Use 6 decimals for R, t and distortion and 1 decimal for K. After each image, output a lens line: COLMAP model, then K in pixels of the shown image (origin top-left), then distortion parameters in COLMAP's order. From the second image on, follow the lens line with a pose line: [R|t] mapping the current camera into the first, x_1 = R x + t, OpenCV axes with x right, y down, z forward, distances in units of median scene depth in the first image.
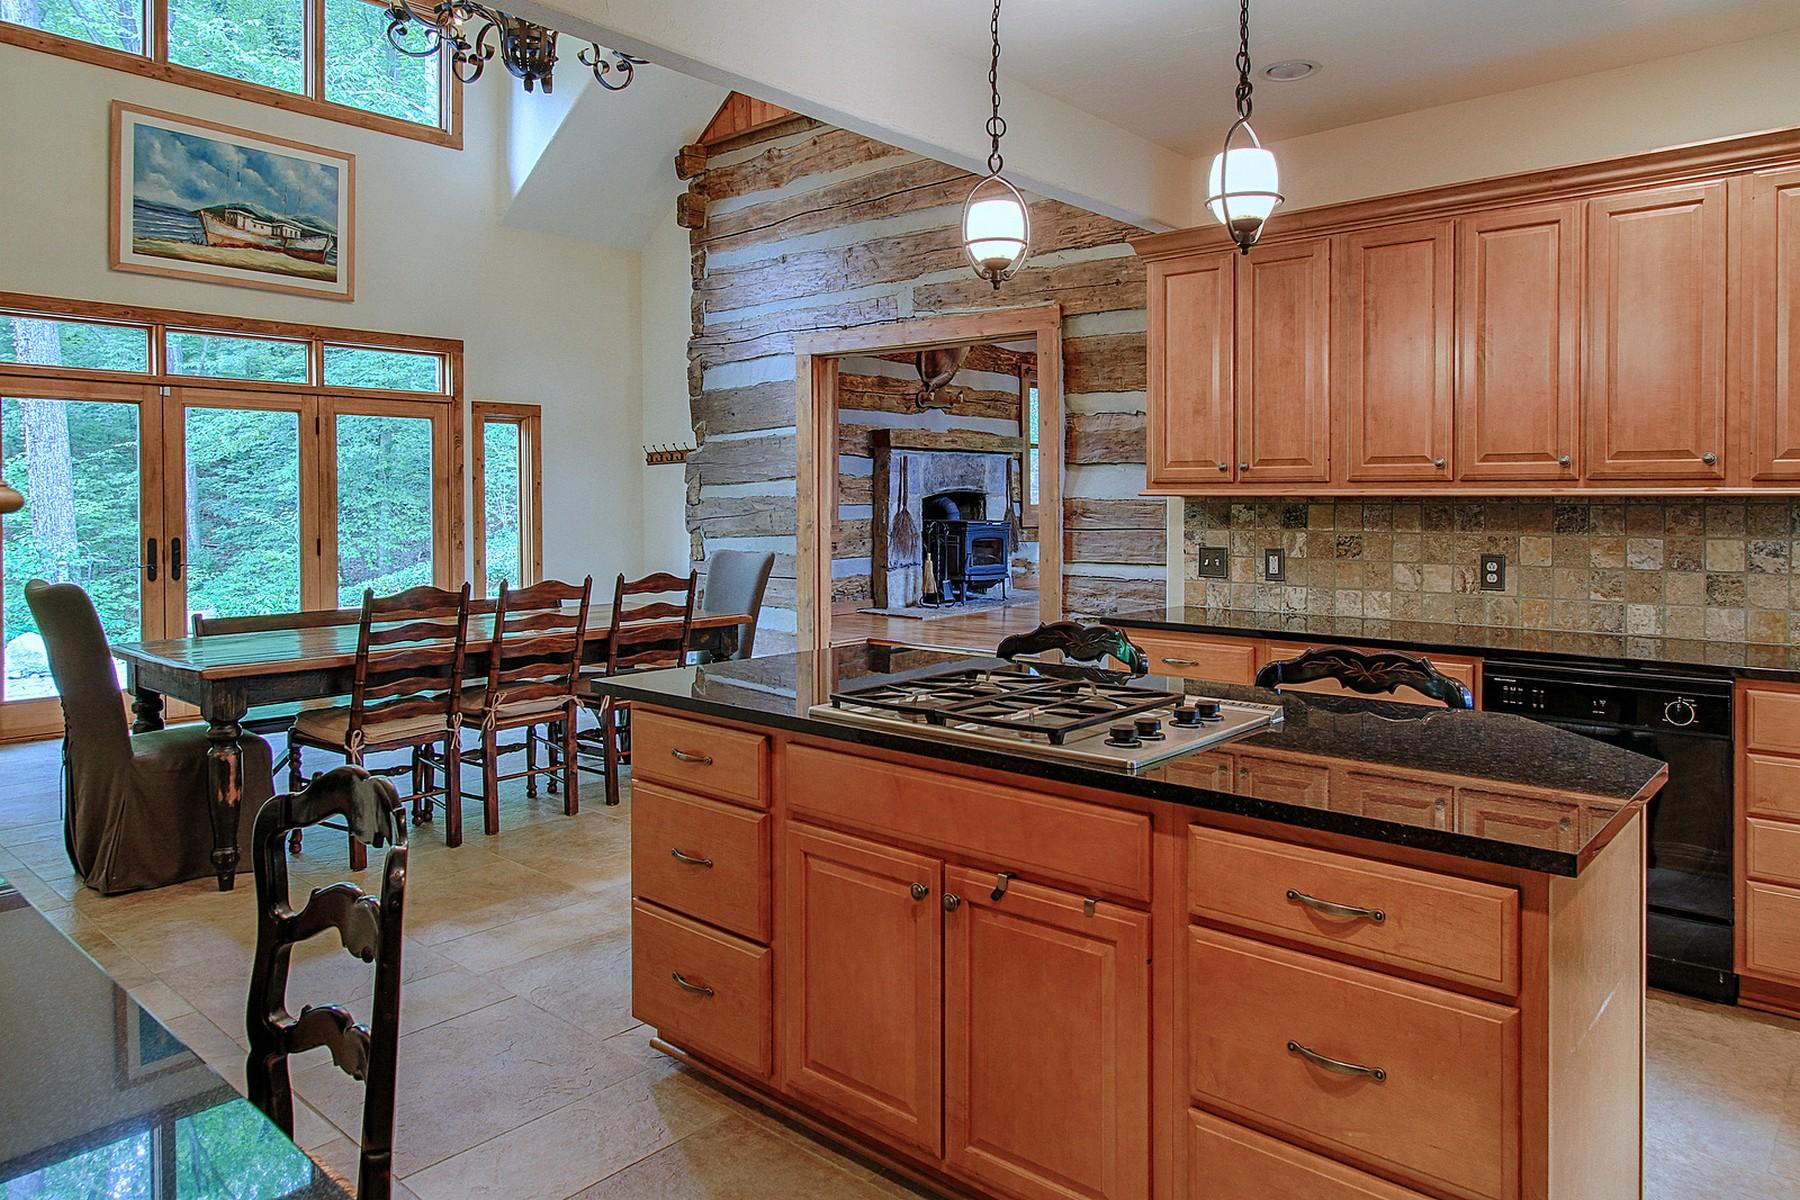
lens RADIAL K [[1164.4, 0, 876.3], [0, 1164.4, 505.7], [0, 0, 1]] dist [-0.016063, 0.009630]
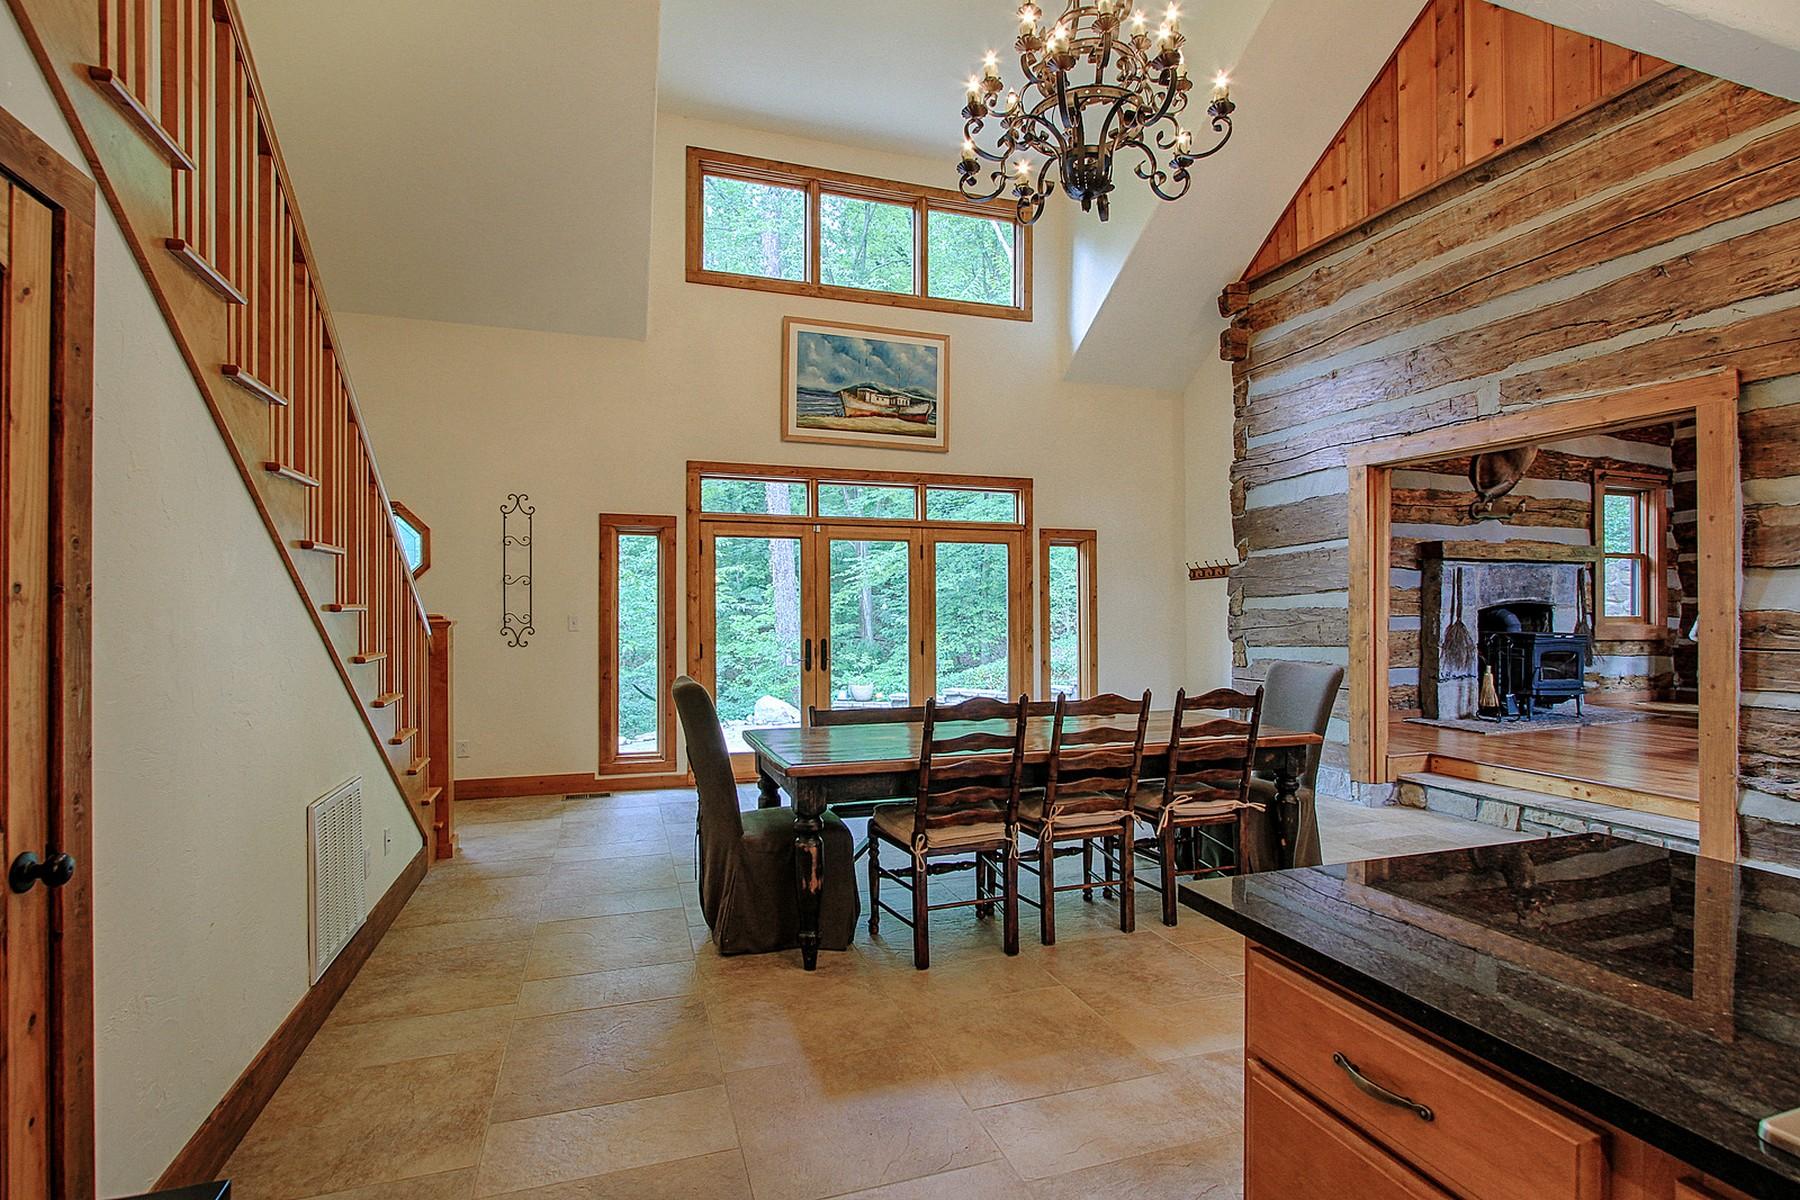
lens RADIAL K [[843.7, 0, 880.3], [0, 843.7, 608.6], [0, 0, 1]] dist [-0.008743, 0.001837]
pose [[0.863025, 0.000879, -0.505160, -0.063469], [-0.004494, 0.999972, -0.005938, -0.001530], [0.505141, 0.007395, 0.863005, 0.211371]]
